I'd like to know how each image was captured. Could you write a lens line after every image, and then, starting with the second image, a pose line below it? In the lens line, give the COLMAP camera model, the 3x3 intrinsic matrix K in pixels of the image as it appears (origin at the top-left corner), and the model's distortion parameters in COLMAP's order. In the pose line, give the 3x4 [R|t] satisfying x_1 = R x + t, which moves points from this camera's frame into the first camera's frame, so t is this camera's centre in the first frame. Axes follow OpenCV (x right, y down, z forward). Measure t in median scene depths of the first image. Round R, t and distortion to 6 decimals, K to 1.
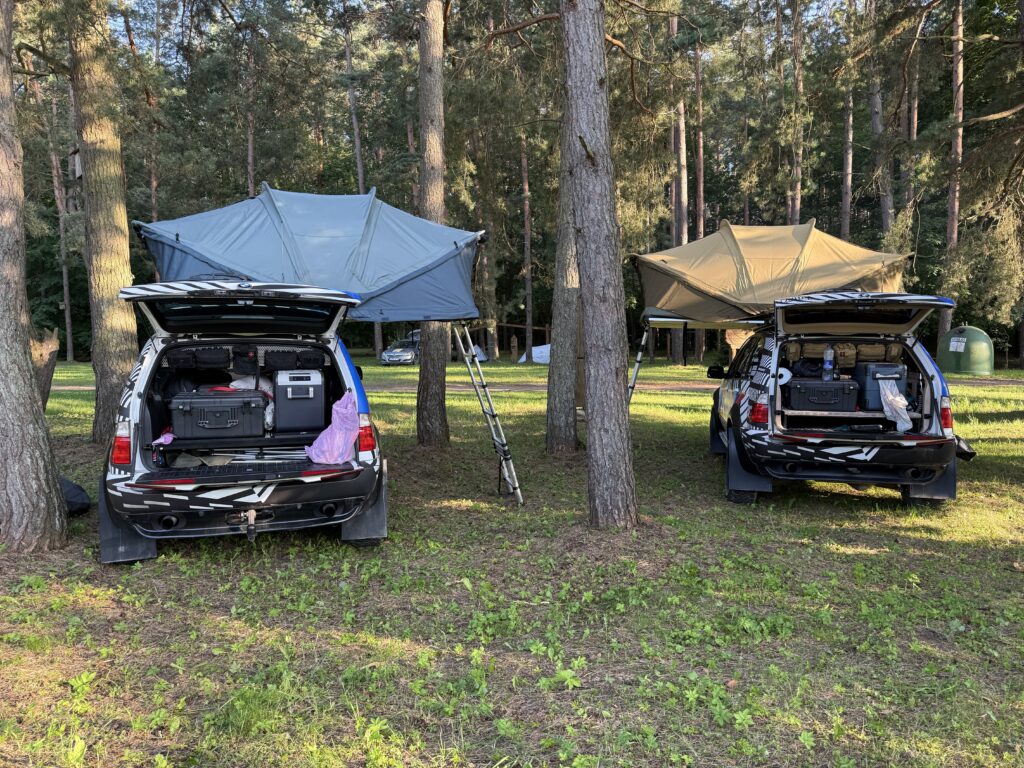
lens RADIAL K [[741.5, 0, 512.0], [0, 741.5, 384.0], [0, 0, 1]] dist [0.133926, -0.234150]
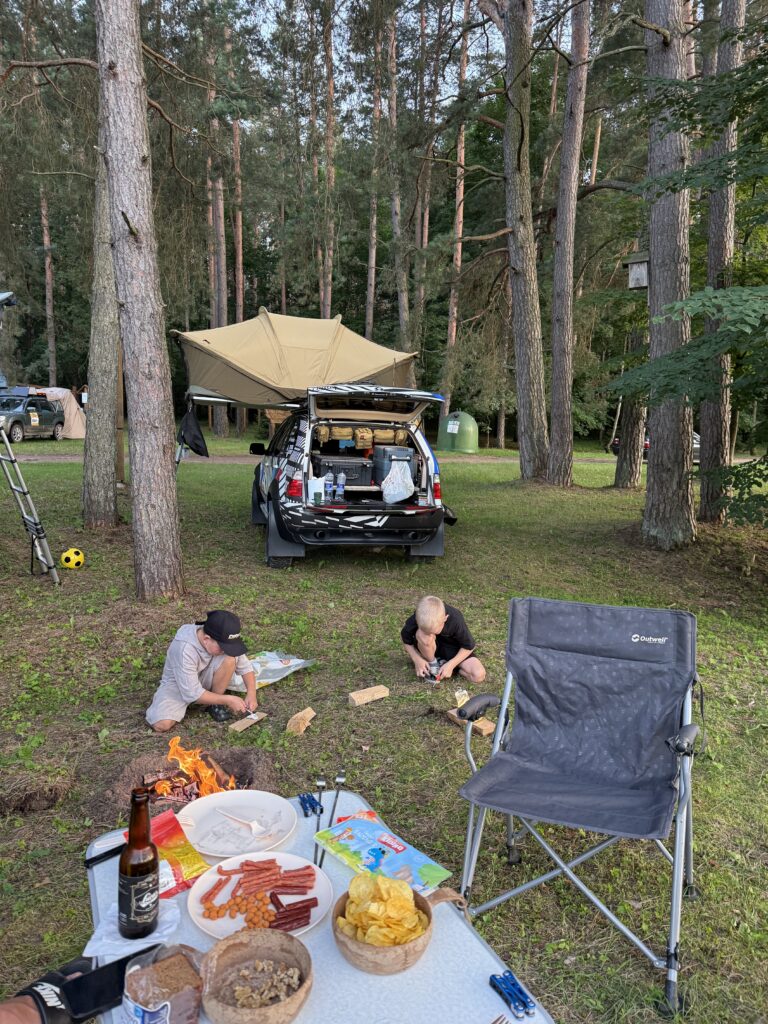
lens RADIAL K [[741.5, 0, 389.8], [0, 741.5, 498.0], [0, 0, 1]] dist [0.133926, -0.234150]
pose [[0.902959, -0.011710, 0.429568, -0.021598], [-0.013379, 0.998378, 0.055340, -0.009679], [-0.429519, -0.055717, 0.901337, -0.068130]]
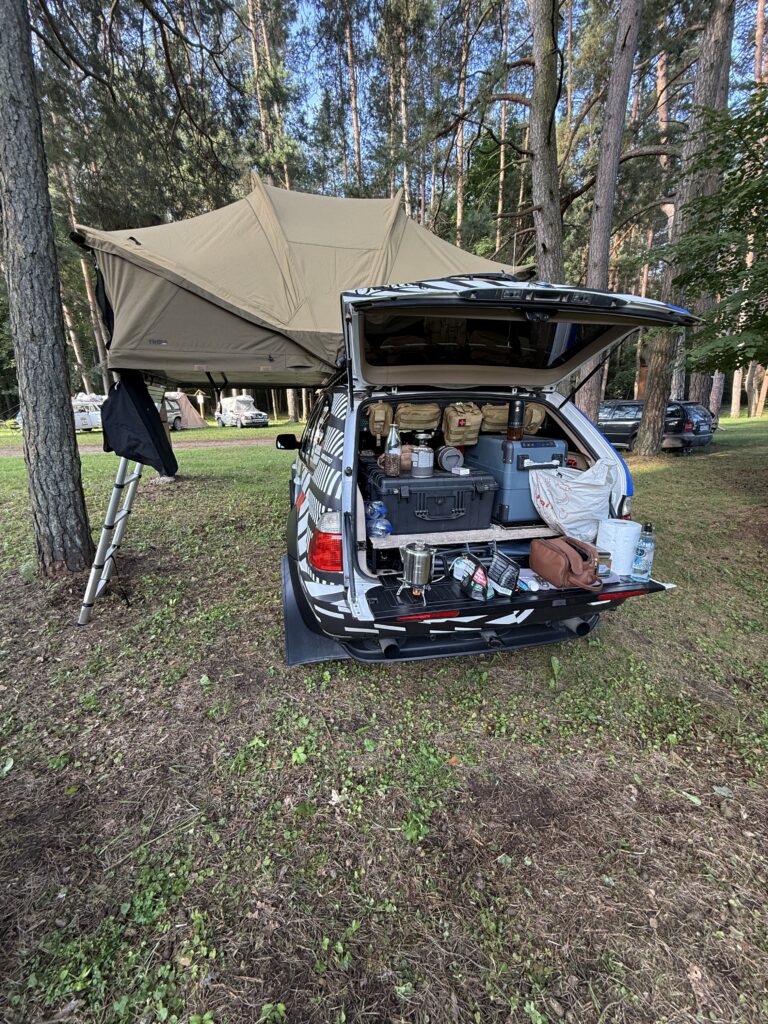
lens RADIAL K [[413.6, 0, 384.0], [0, 413.6, 512.0], [0, 0, 1]] dist [-0.001389, -0.000113]
pose [[0.918866, -0.109972, 0.378936, 0.262135], [0.032407, 0.978164, 0.205294, -0.039942], [-0.393238, -0.176358, 0.902365, 0.737528]]
